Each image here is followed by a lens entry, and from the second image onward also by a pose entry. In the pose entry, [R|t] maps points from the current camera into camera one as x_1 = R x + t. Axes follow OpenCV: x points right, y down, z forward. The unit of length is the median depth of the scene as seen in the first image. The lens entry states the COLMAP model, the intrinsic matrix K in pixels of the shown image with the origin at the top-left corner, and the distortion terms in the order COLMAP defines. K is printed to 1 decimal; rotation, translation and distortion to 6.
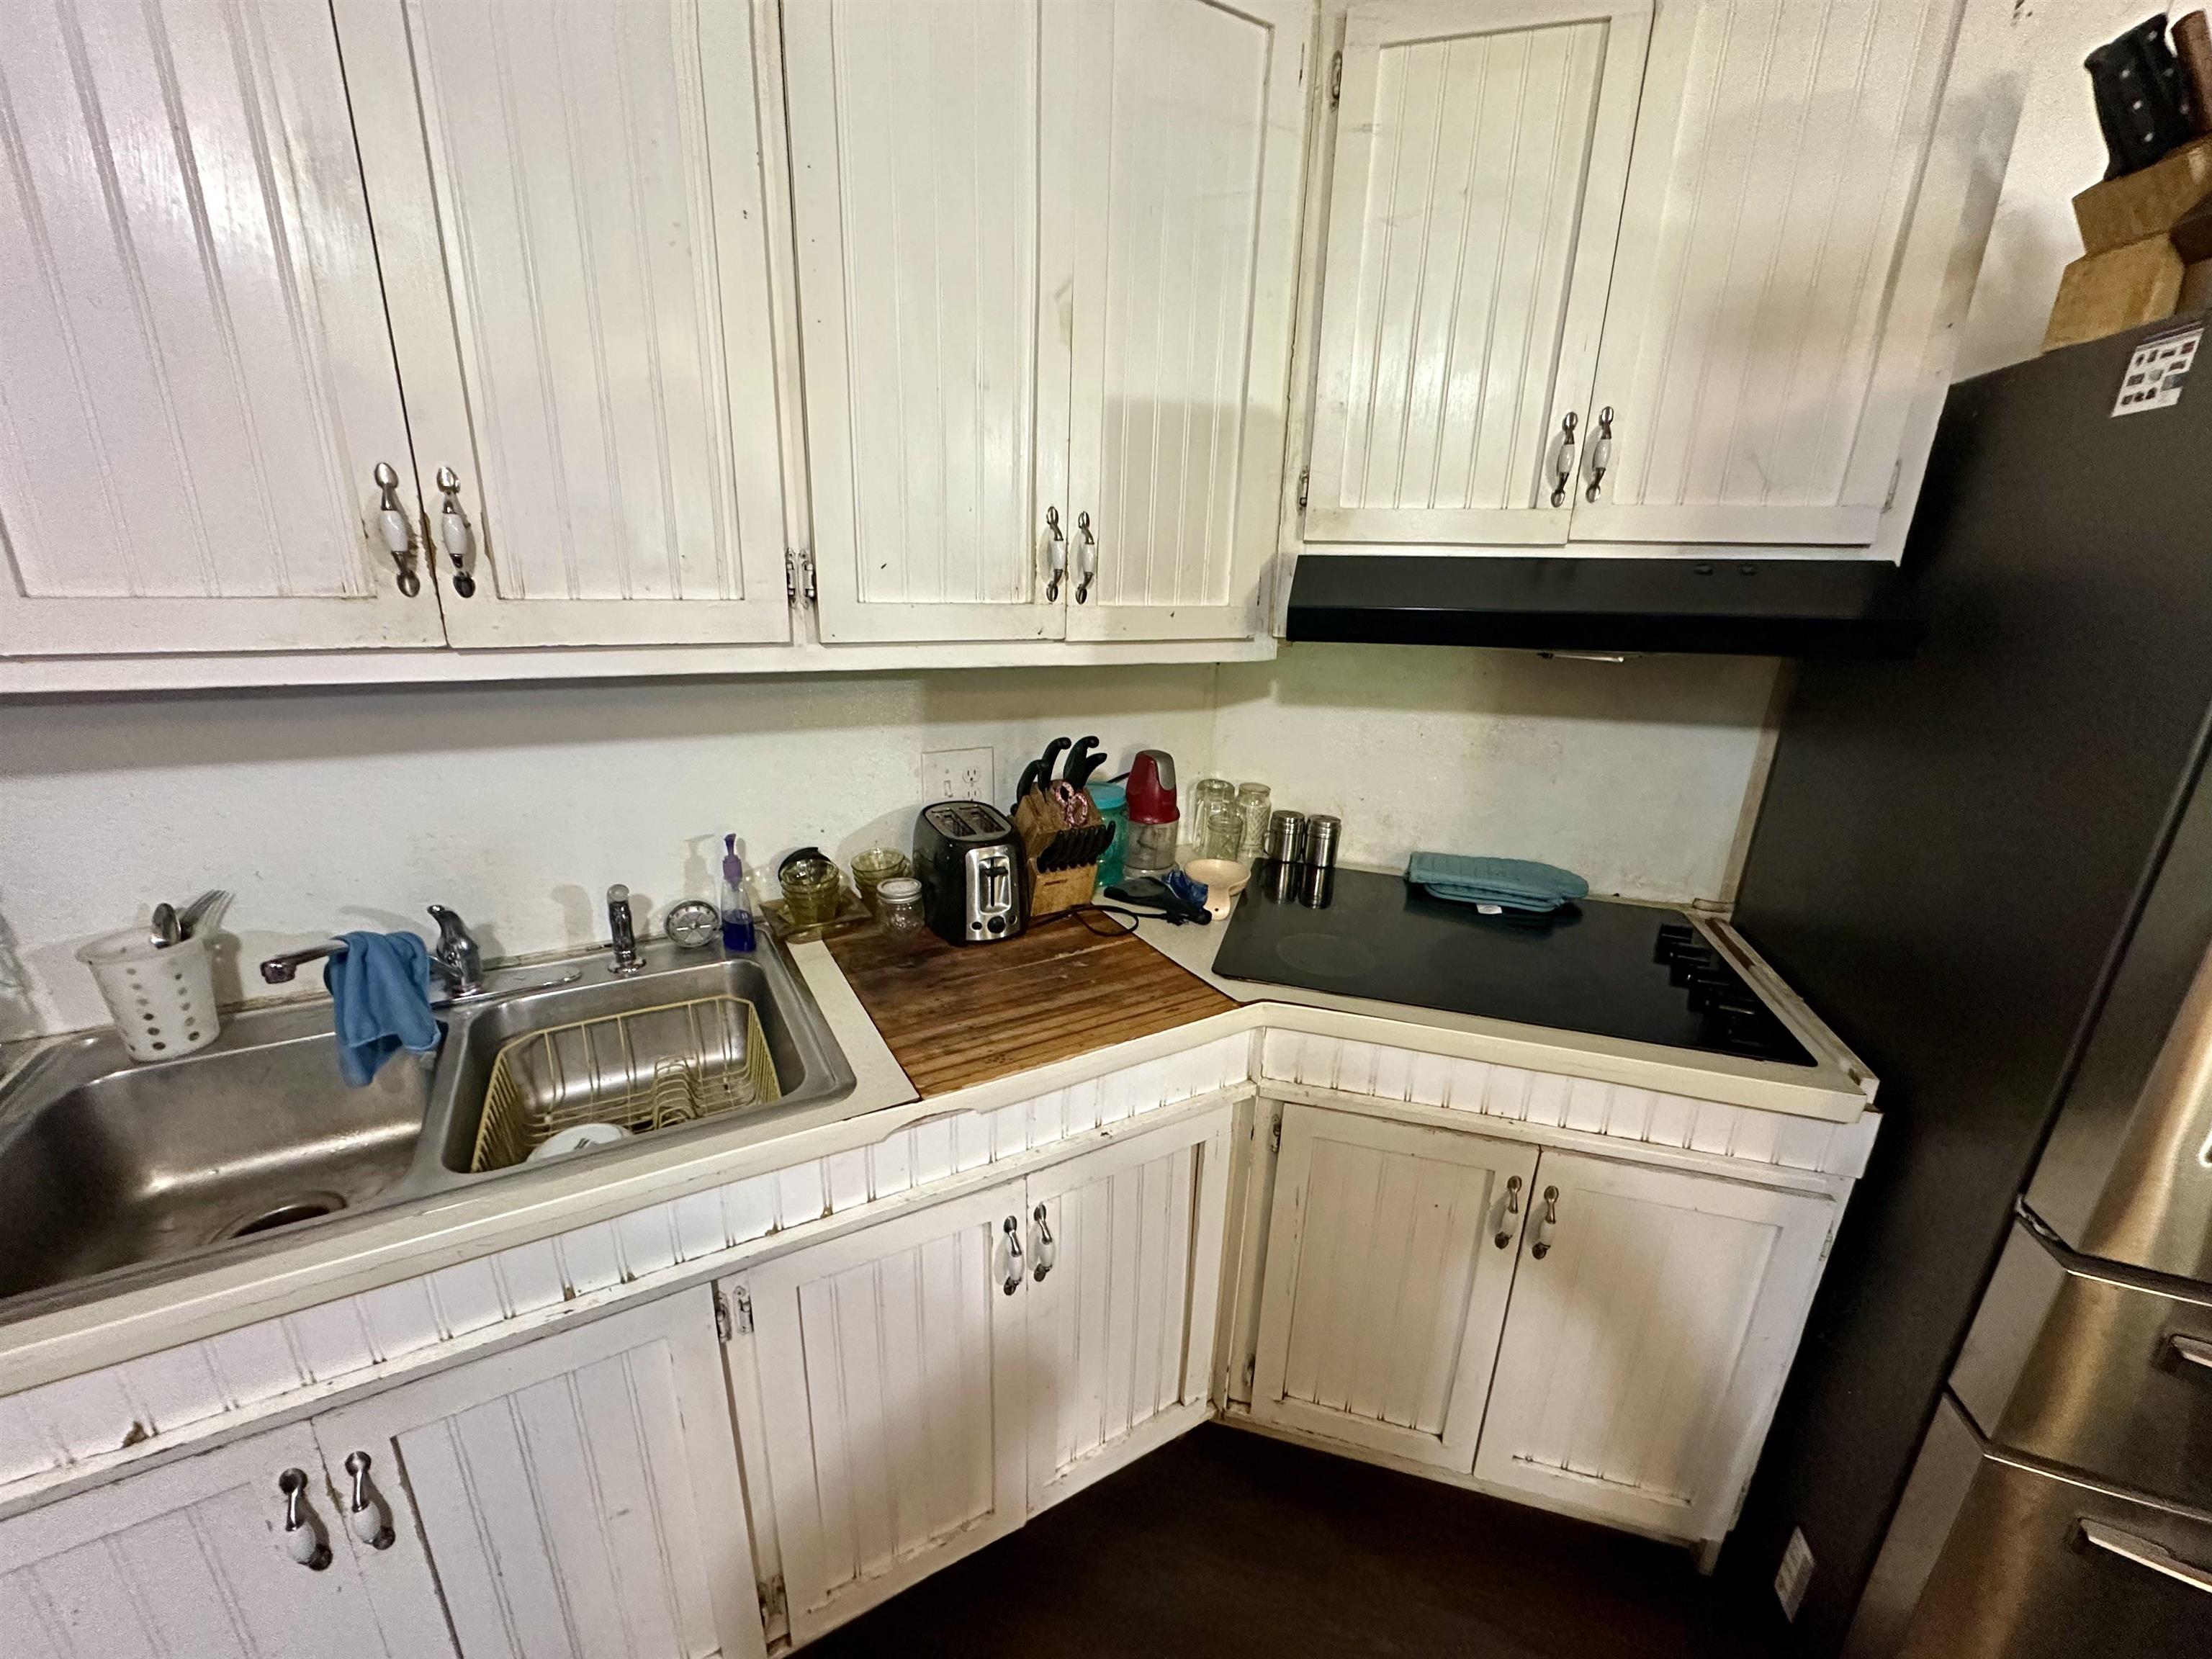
lens RADIAL K [[892.6, 0, 1112.7], [0, 892.6, 835.9], [0, 0, 1]] dist [-0.002834, 0.000352]
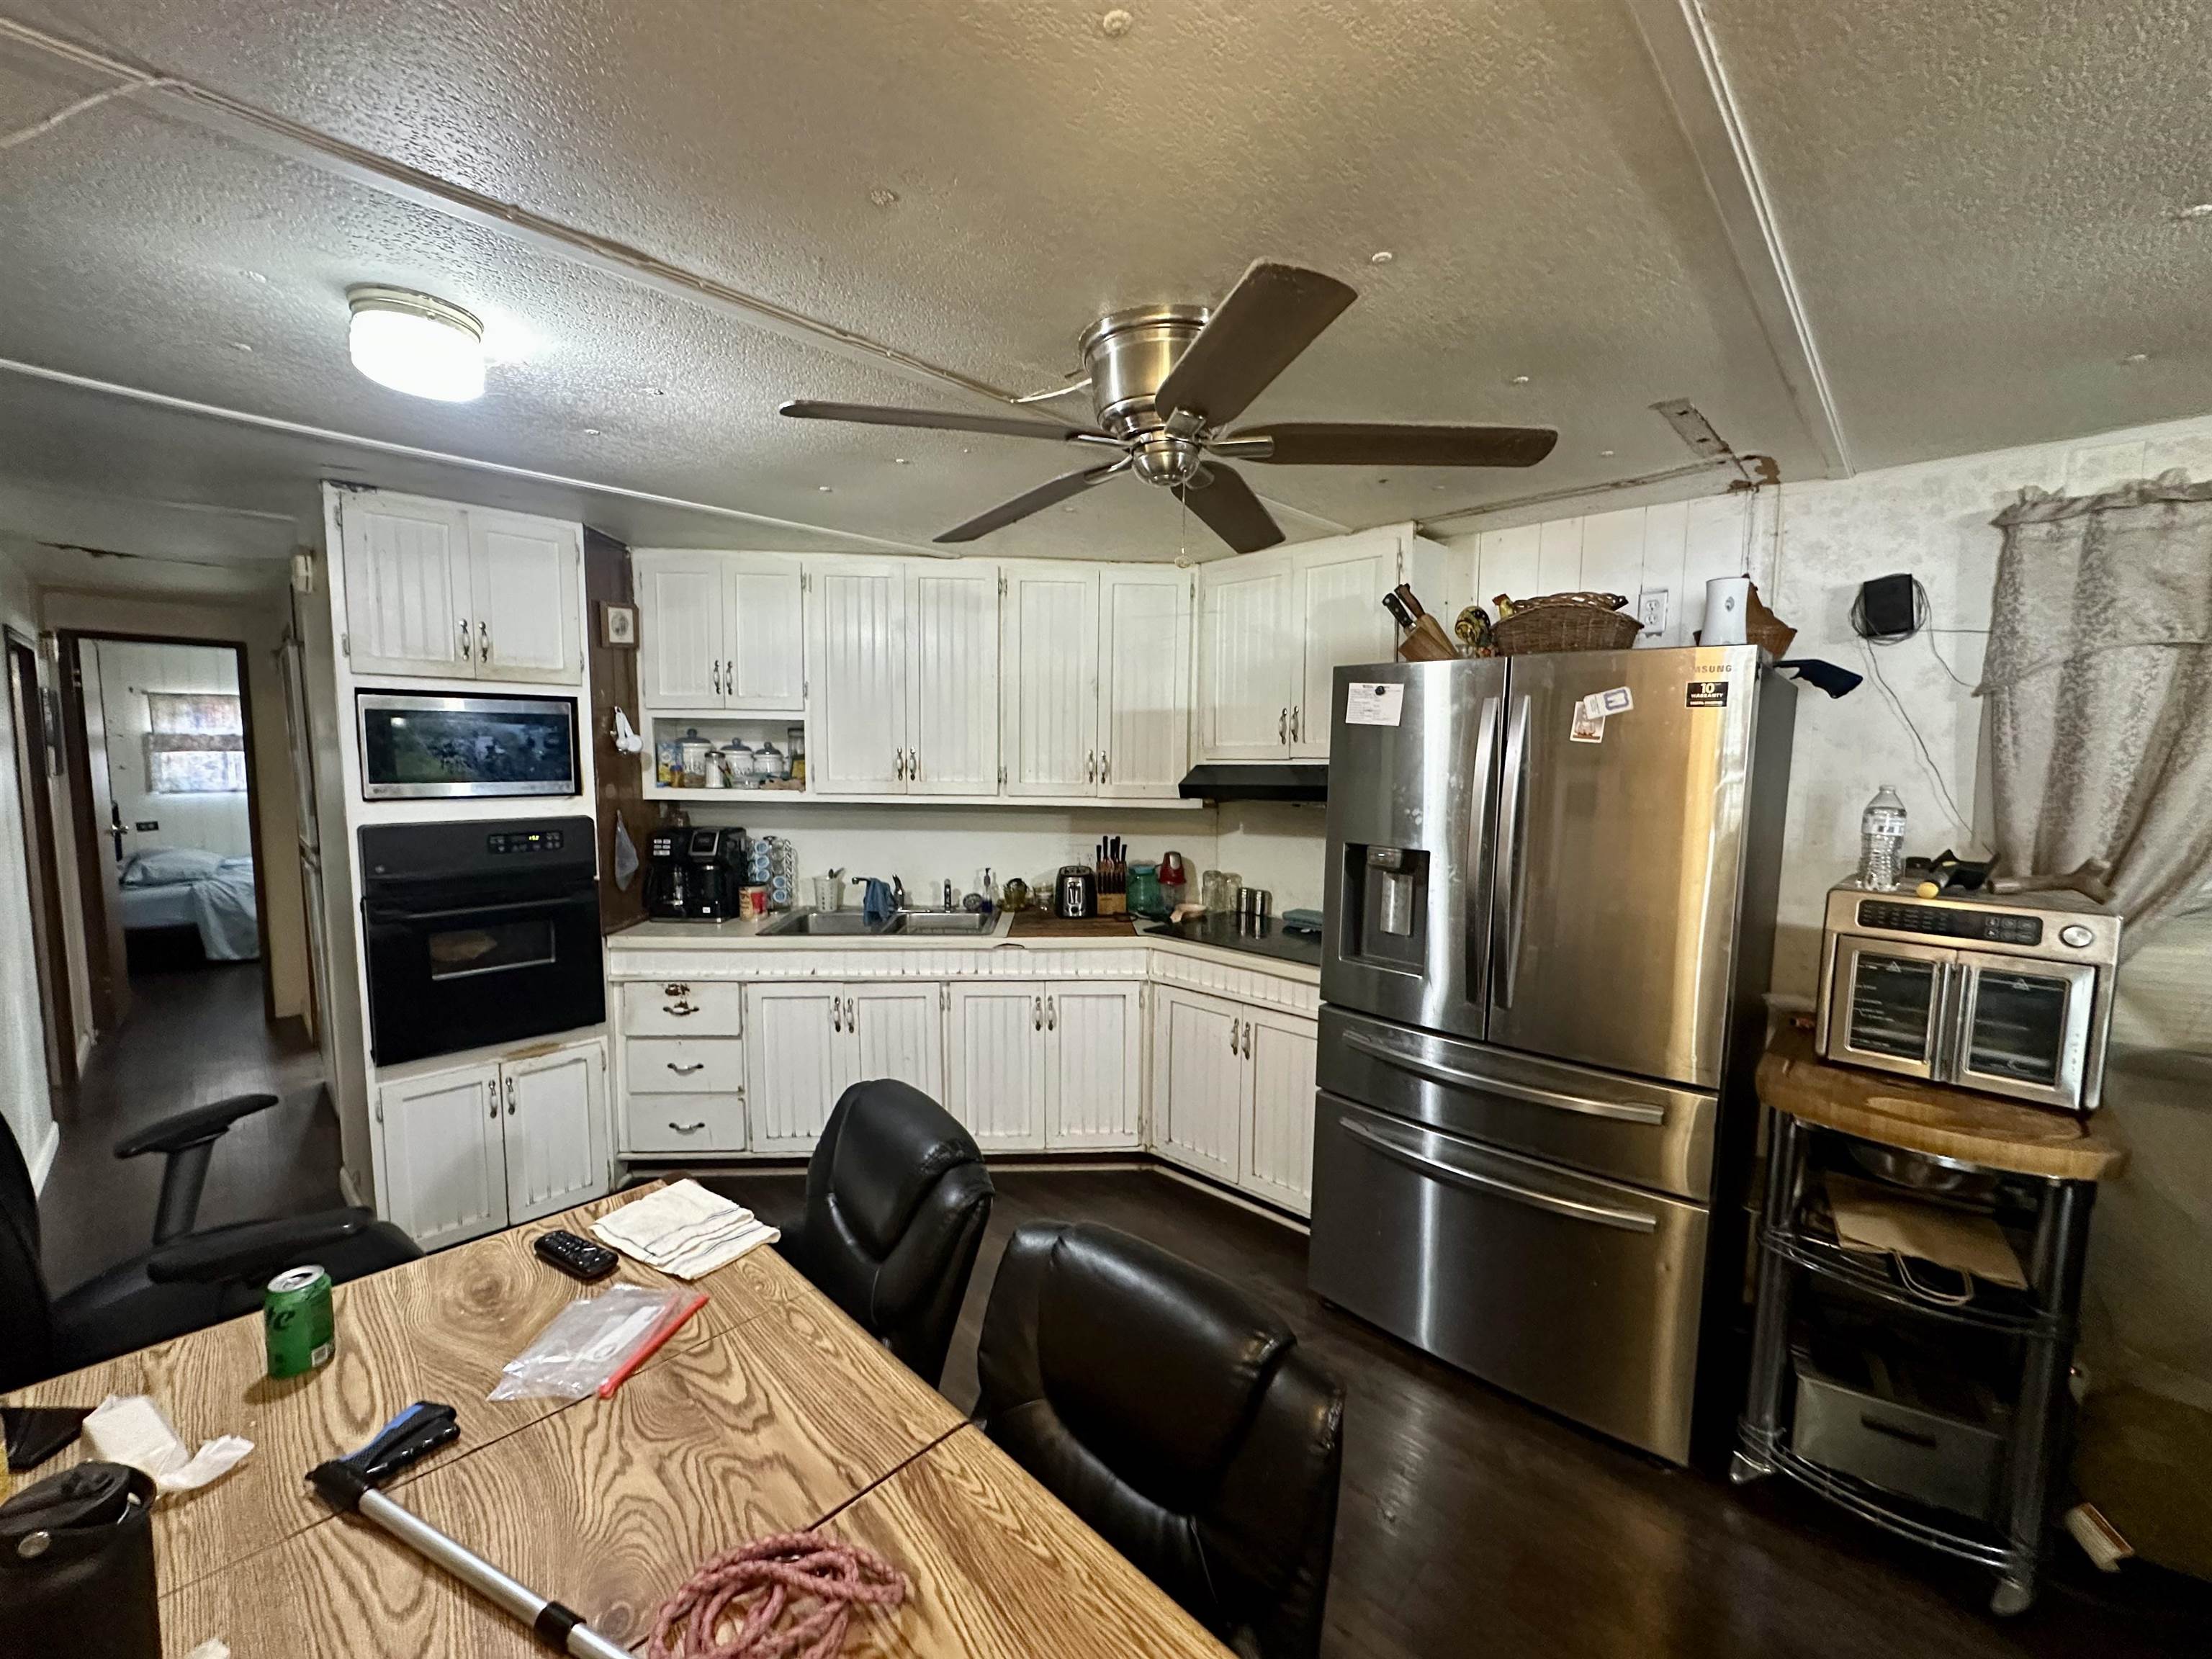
lens RADIAL K [[892.6, 0, 1100.2], [0, 892.6, 827.0], [0, 0, 1]] dist [-0.002834, 0.000352]
pose [[0.885704, 0.017478, -0.463922, 1.151538], [-0.121183, 0.973351, -0.194687, 0.373627], [0.448156, 0.228655, 0.864218, -1.234723]]
